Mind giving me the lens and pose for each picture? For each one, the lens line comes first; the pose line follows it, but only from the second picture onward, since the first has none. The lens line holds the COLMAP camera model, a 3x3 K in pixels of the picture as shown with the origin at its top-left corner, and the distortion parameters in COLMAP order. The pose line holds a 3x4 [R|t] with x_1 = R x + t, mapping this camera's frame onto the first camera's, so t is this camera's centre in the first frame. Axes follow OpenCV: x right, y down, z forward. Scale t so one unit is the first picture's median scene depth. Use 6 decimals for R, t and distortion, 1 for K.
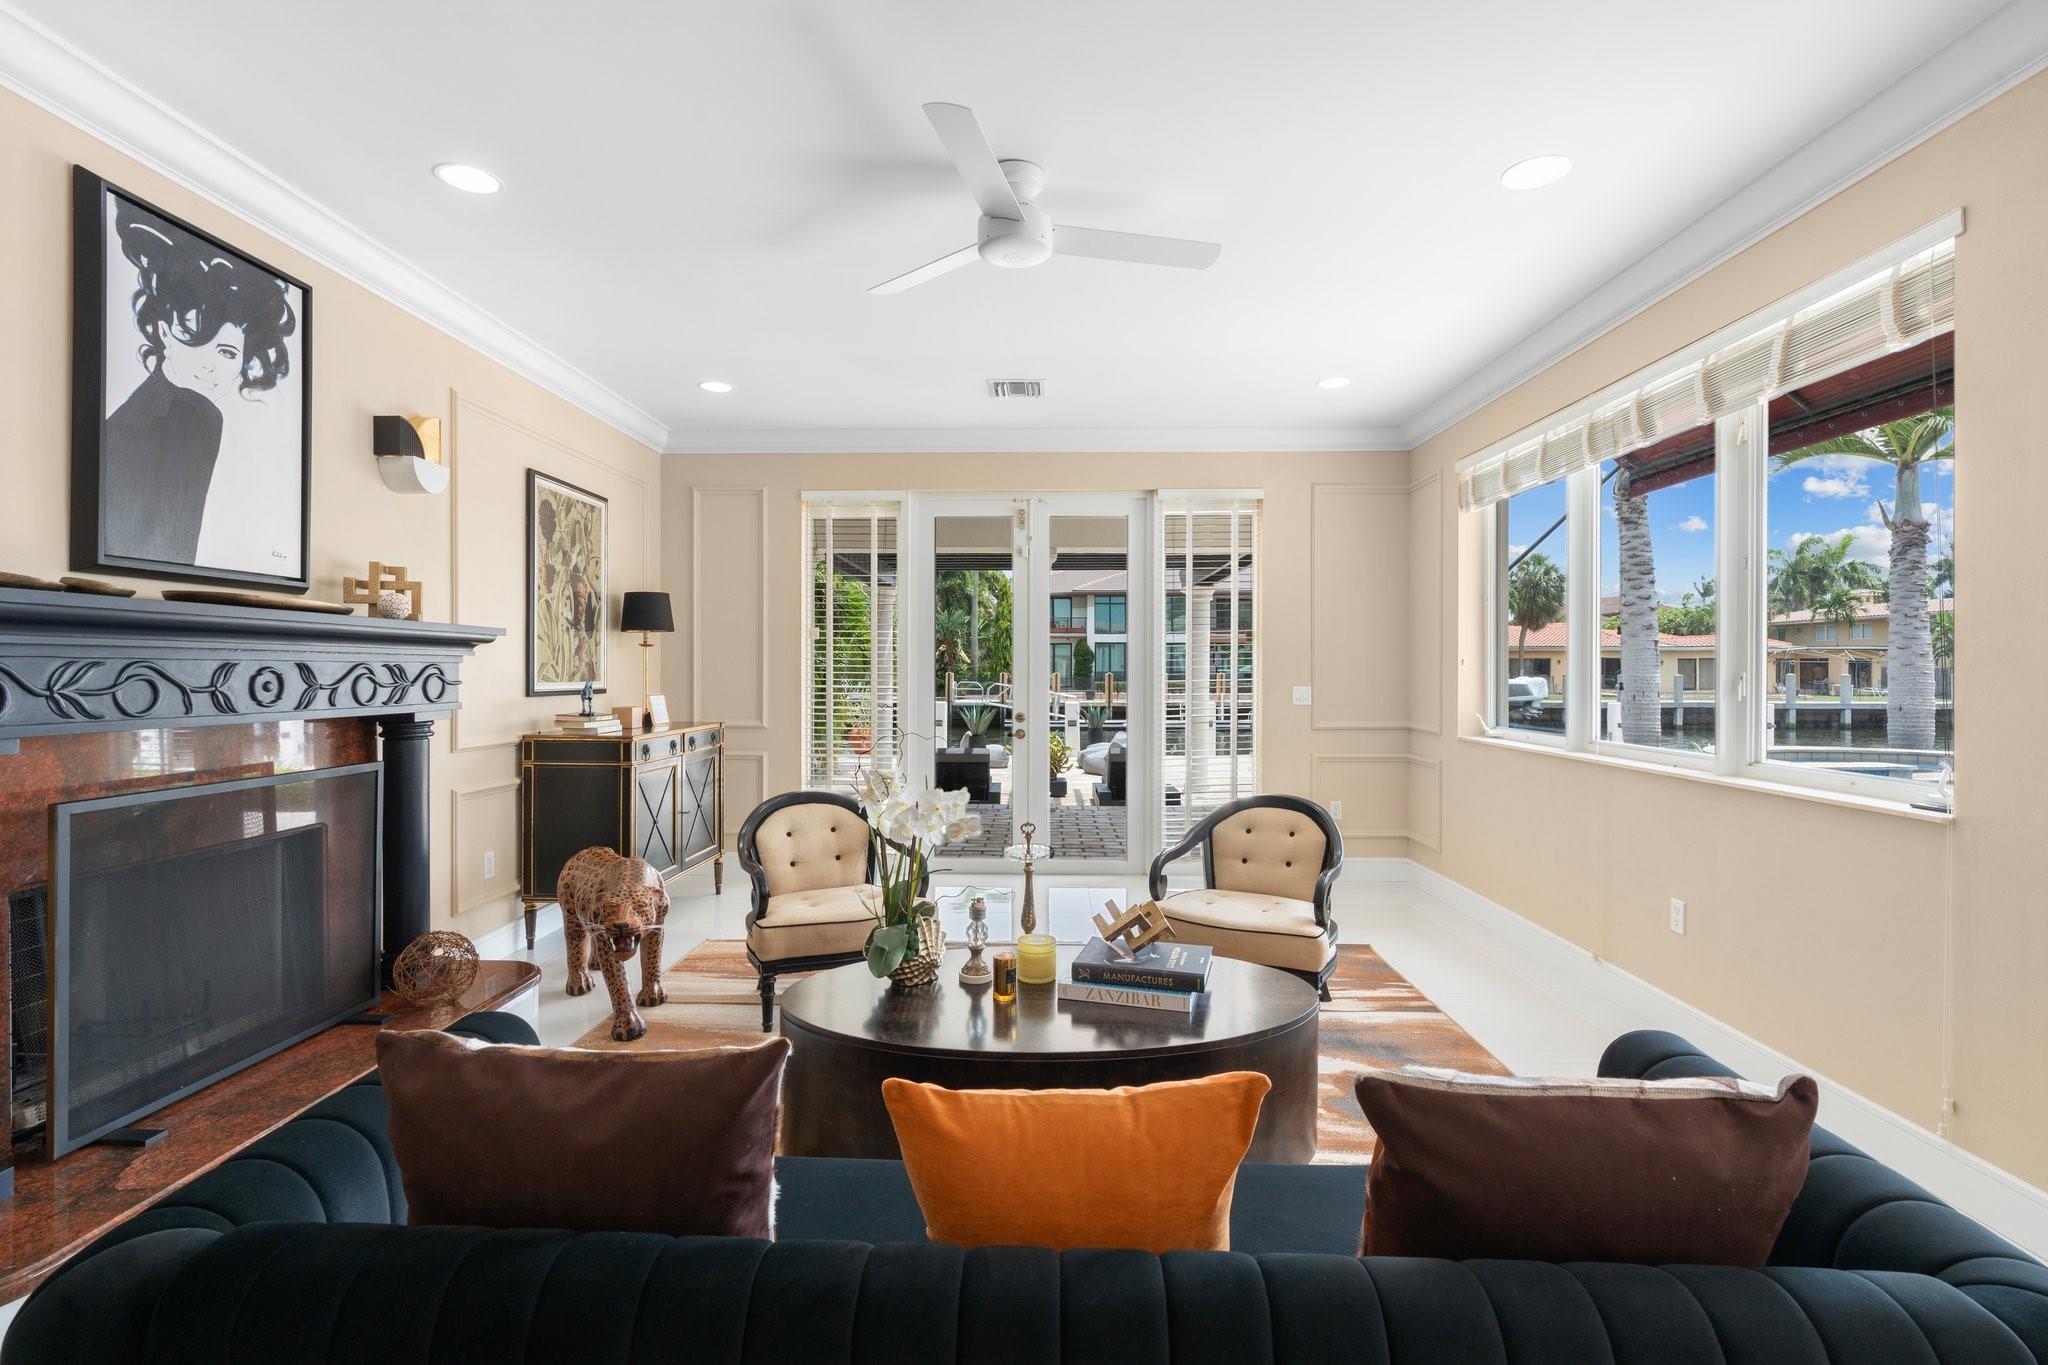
lens RADIAL K [[928.7, 0, 1019.7], [0, 928.7, 676.1], [0, 0, 1]] dist [-0.006513, 0.000339]
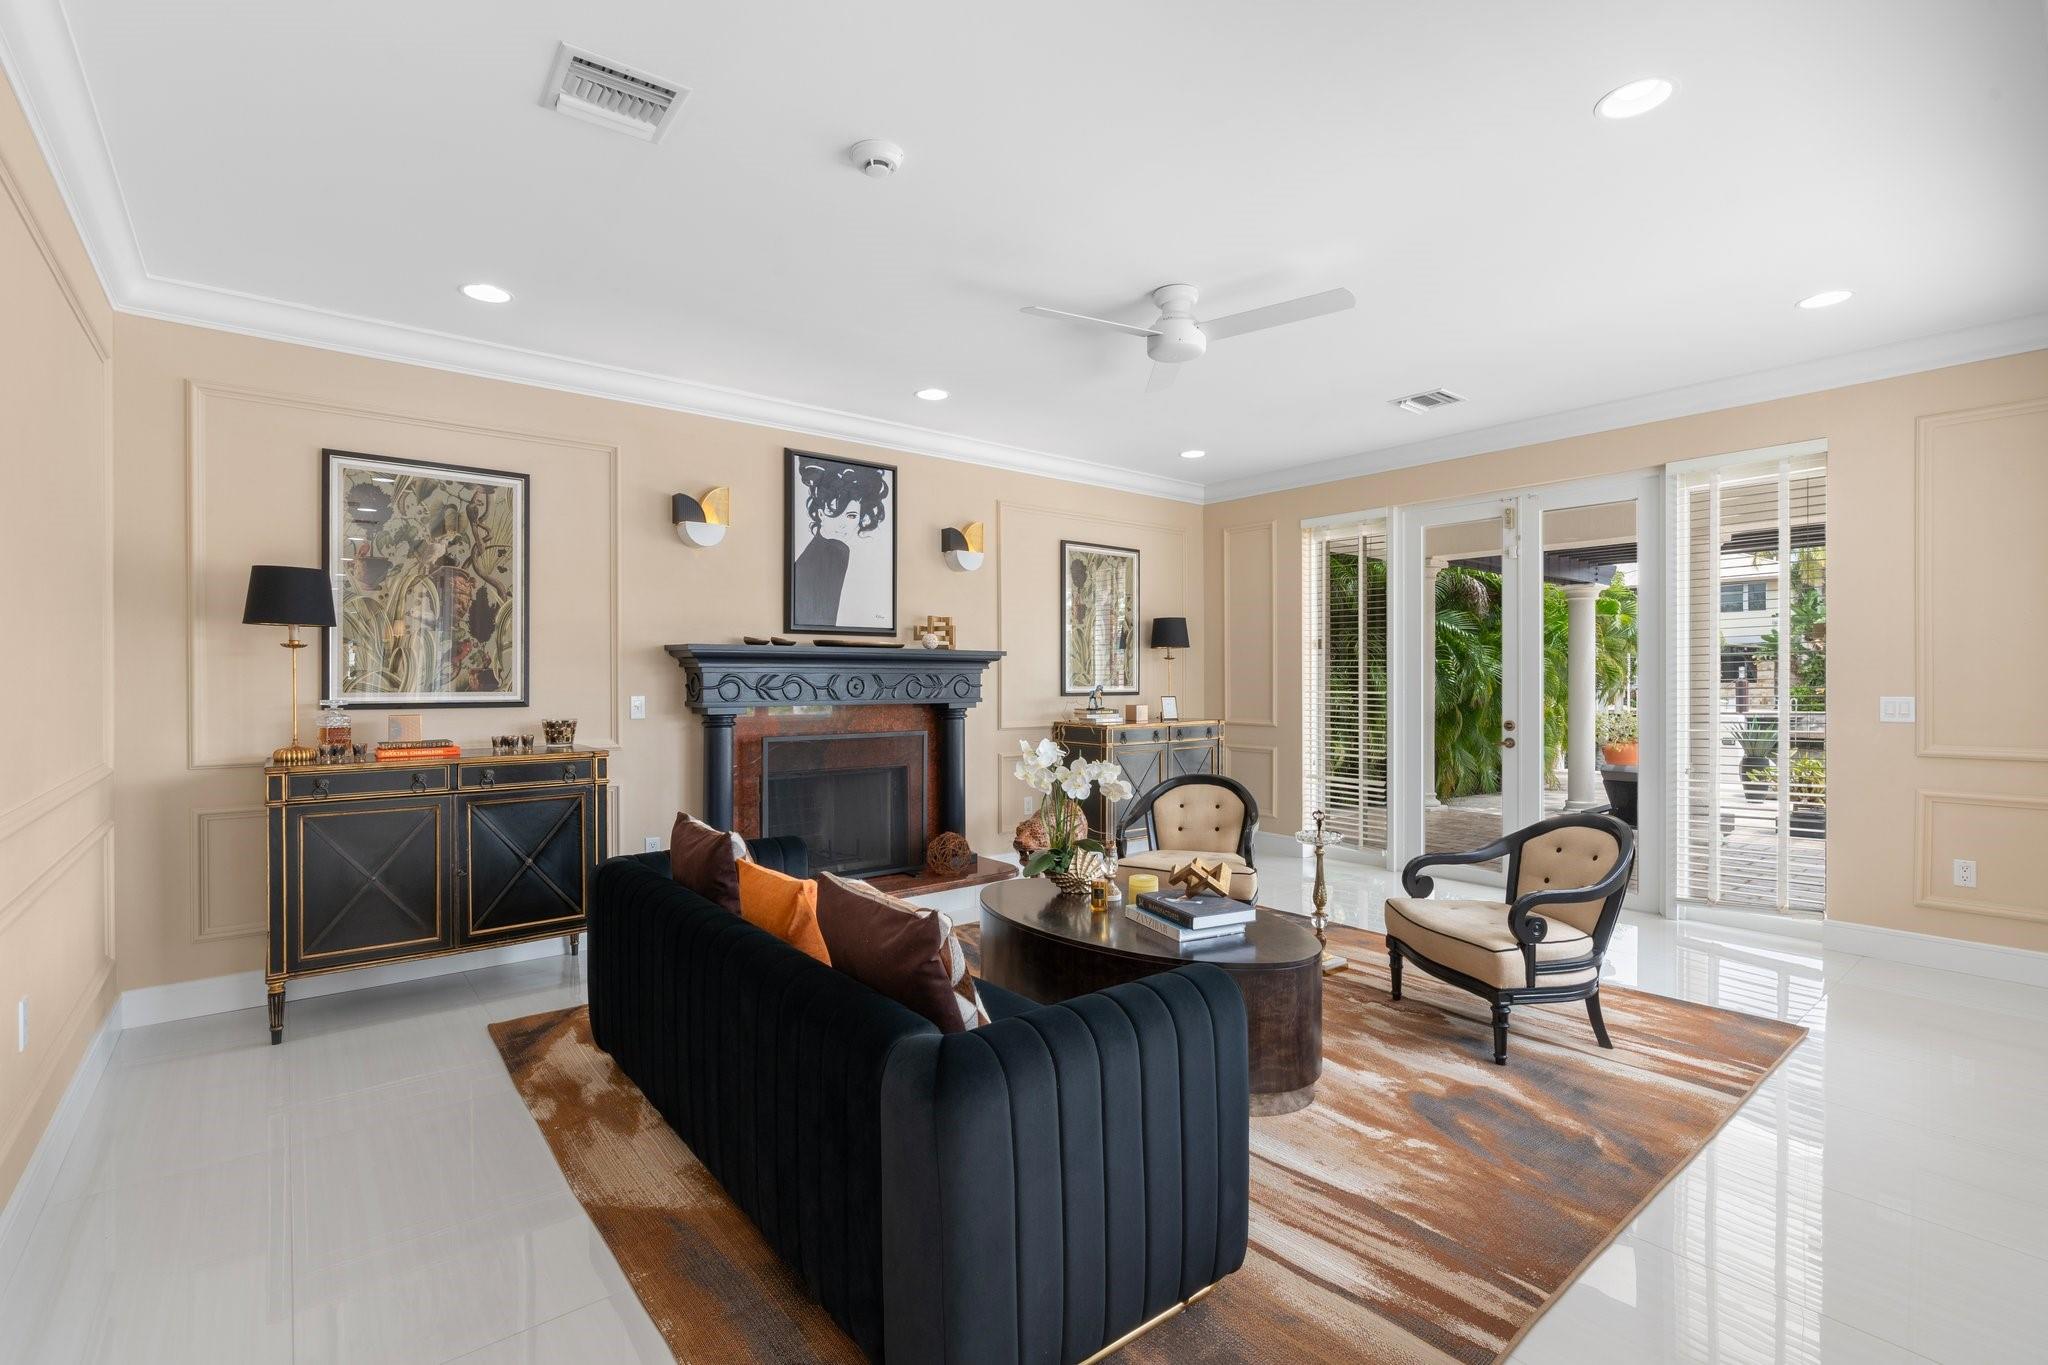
lens RADIAL K [[928.7, 0, 1019.7], [0, 928.7, 676.1], [0, 0, 1]] dist [-0.006513, 0.000339]
pose [[0.649792, -0.005024, -0.760095, 0.727718], [-0.001713, 0.999966, -0.008074, 0.003610], [0.760110, 0.006548, 0.649761, -0.003665]]
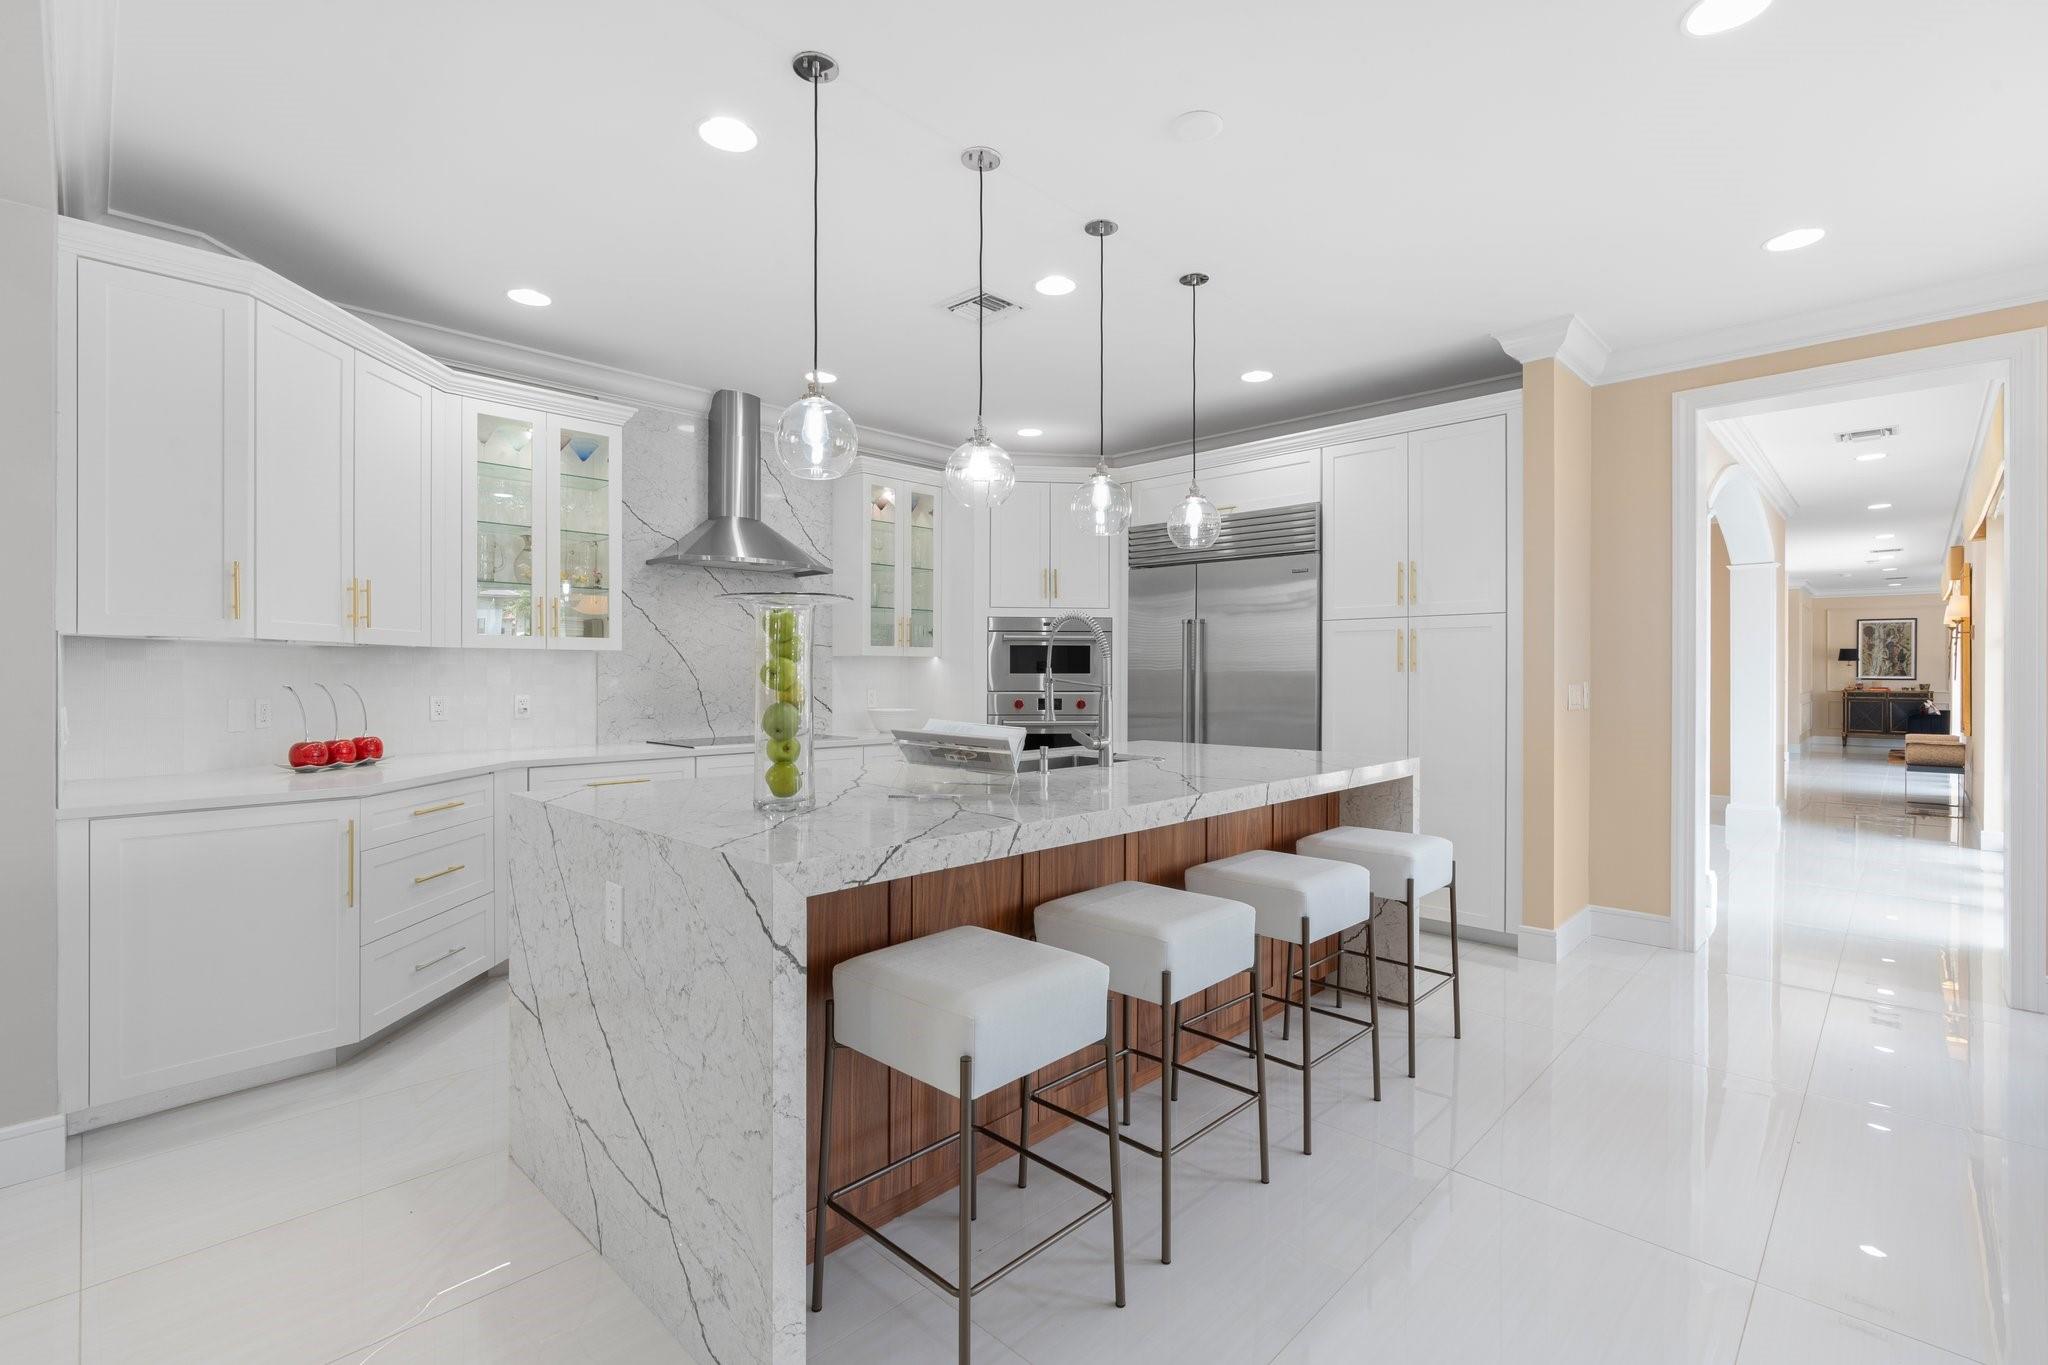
lens RADIAL K [[928.7, 0, 1019.7], [0, 928.7, 676.1], [0, 0, 1]] dist [-0.006513, 0.000339]
pose [[-0.680528, -0.002029, -0.732719, 6.431638], [-0.009539, 0.999936, 0.006090, 0.033307], [0.732660, 0.011134, -0.680504, 0.179449]]
